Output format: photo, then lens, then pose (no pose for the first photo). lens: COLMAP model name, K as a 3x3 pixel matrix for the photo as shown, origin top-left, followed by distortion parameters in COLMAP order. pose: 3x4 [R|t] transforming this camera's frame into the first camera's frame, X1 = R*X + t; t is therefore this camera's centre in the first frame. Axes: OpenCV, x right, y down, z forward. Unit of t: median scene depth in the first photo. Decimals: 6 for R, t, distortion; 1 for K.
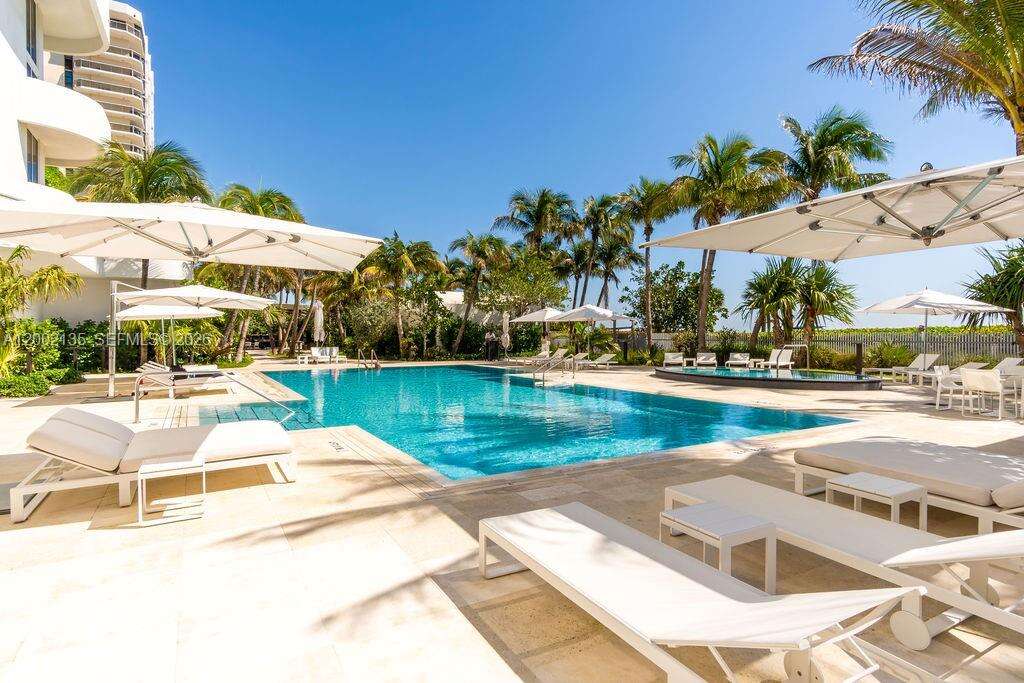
lens RADIAL K [[542.9, 0, 508.8], [0, 542.9, 334.3], [0, 0, 1]] dist [0.003367, 0.000632]
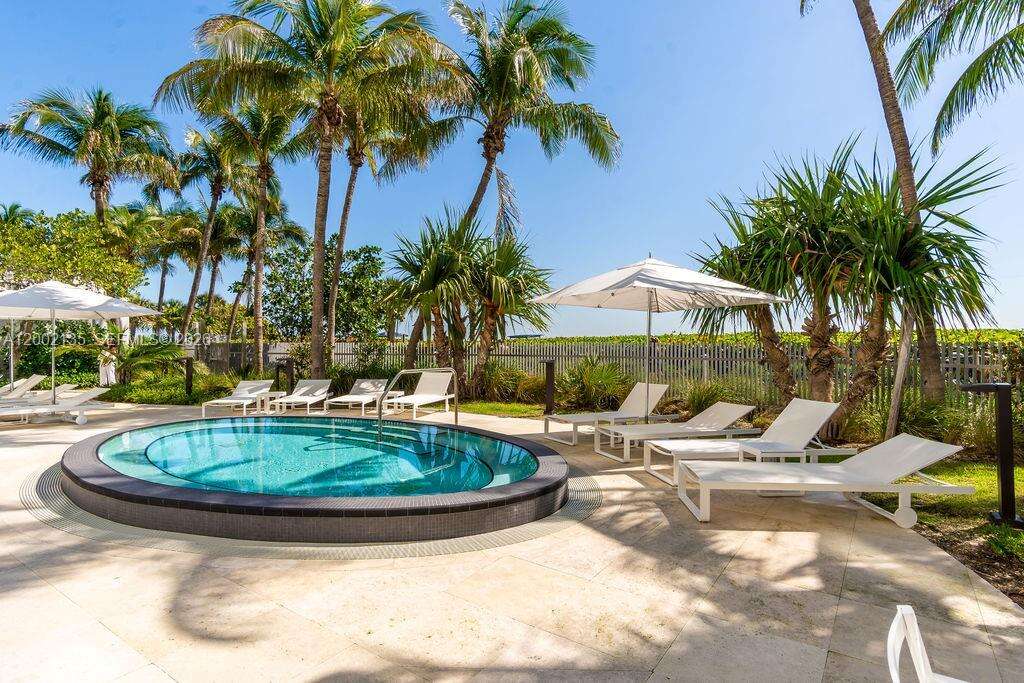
lens RADIAL K [[555.2, 0, 520.1], [0, 555.2, 340.5], [0, 0, 1]] dist [0.006031, 0.000812]
pose [[0.891680, 0.002045, 0.452662, 0.208804], [-0.000470, 0.999993, -0.003591, -0.002171], [-0.452666, 0.002989, 0.891675, 0.291240]]
